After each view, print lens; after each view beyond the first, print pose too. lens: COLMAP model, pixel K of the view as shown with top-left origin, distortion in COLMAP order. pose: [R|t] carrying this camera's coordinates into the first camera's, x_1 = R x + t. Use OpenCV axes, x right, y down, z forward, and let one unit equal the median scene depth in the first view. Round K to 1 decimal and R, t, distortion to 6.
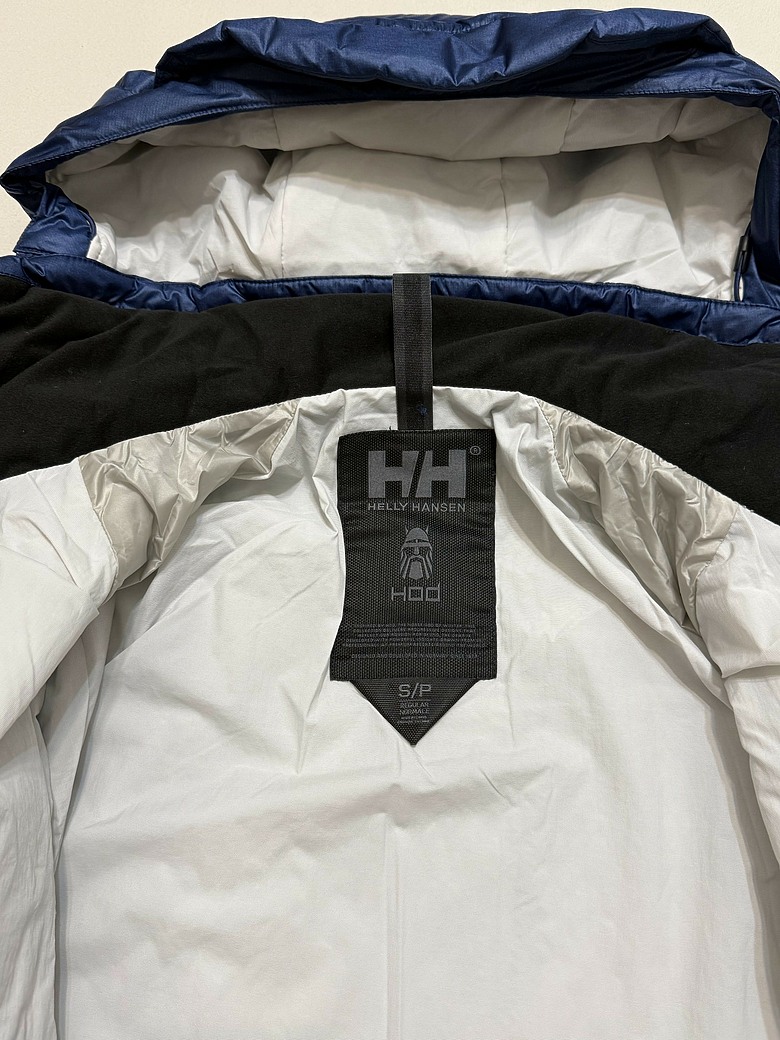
lens RADIAL K [[850.0, 0, 390.0], [0, 850.0, 520.0], [0, 0, 1]] dist [0.006086, 0.000508]
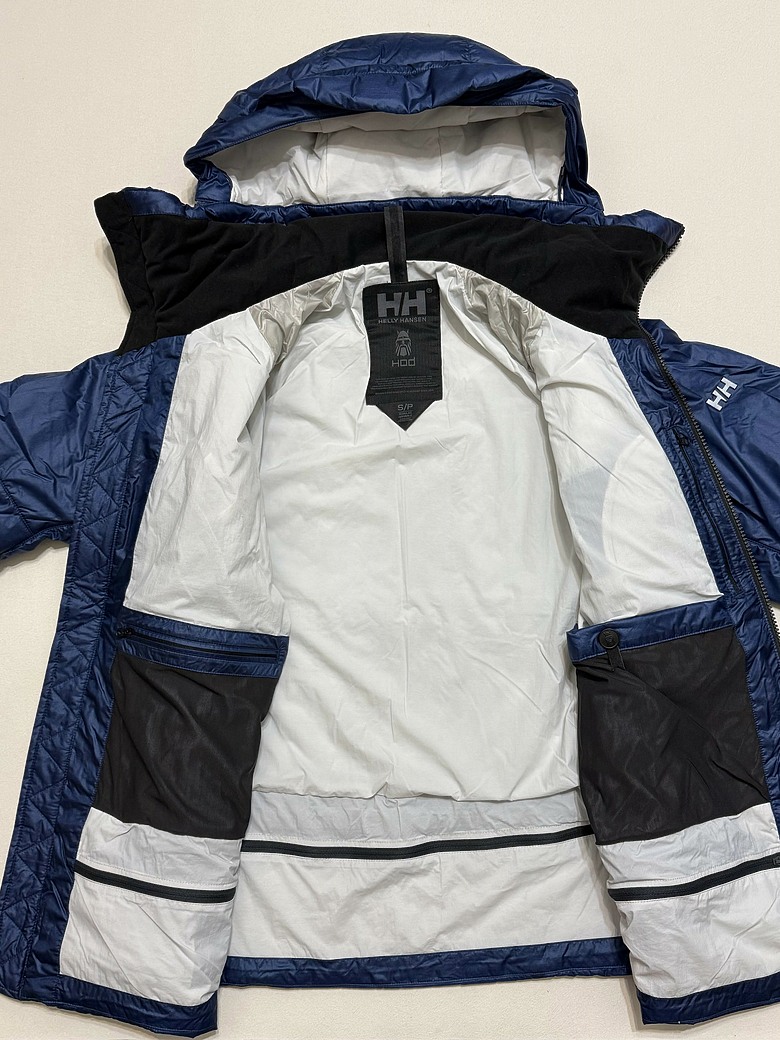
lens RADIAL K [[1054.3, 0, 390.0], [0, 1054.3, 520.0], [0, 0, 1]] dist [0.168721, -0.001726]
pose [[0.998291, -0.054058, -0.022181, 0.033358], [0.057423, 0.977851, 0.201270, -0.063185], [0.010810, -0.202200, 0.979285, -1.669127]]
